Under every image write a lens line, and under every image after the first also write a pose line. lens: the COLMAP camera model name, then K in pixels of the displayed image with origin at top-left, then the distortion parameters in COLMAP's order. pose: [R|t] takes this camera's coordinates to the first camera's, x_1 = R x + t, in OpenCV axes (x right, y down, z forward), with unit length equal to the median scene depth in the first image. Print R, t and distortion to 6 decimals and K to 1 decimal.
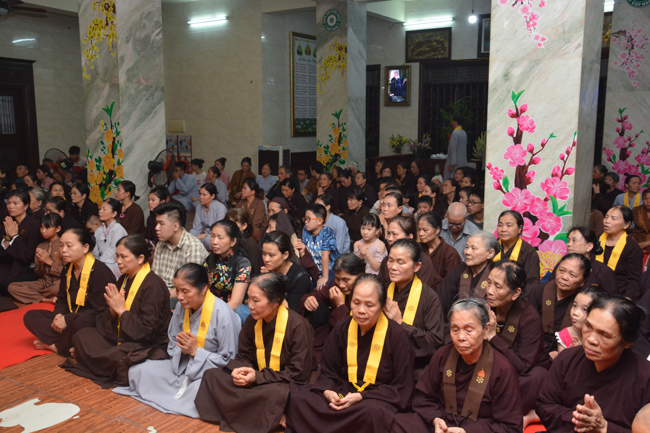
lens RADIAL K [[639.5, 0, 329.3], [0, 639.5, 213.4], [0, 0, 1]] dist [0.012138, 0.000000]
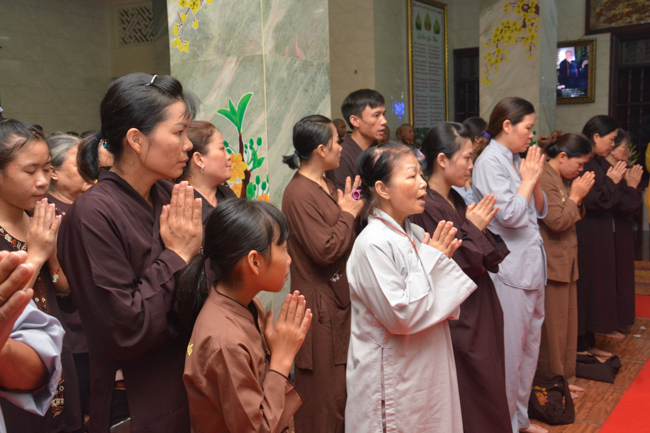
lens RADIAL K [[759.3, 0, 331.6], [0, 759.3, 213.0], [0, 0, 1]] dist [0.164878, 0.000000]
pose [[0.999314, -0.029791, 0.021999, -0.179848], [0.030696, 0.998645, -0.042023, -0.038607], [-0.020717, 0.042670, 0.998874, 0.273241]]
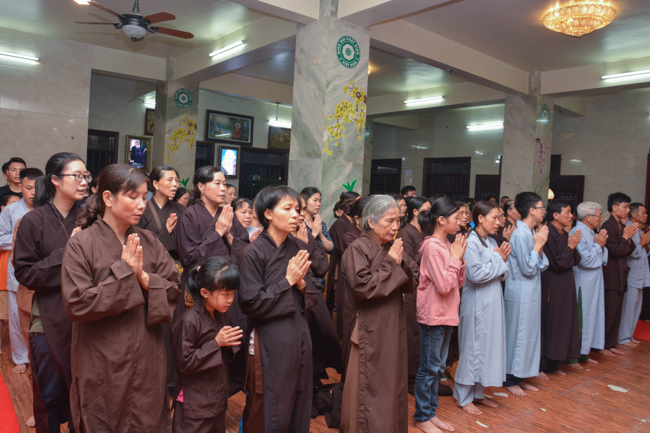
lens RADIAL K [[505.2, 0, 326.9], [0, 505.2, 218.7], [0, 0, 1]] dist [-0.104200, 0.028502]
pose [[0.315169, -0.024052, 0.948731, -0.723461], [0.076549, 0.997066, -0.000152, -0.069336], [-0.945943, 0.072672, 0.316085, 0.483817]]
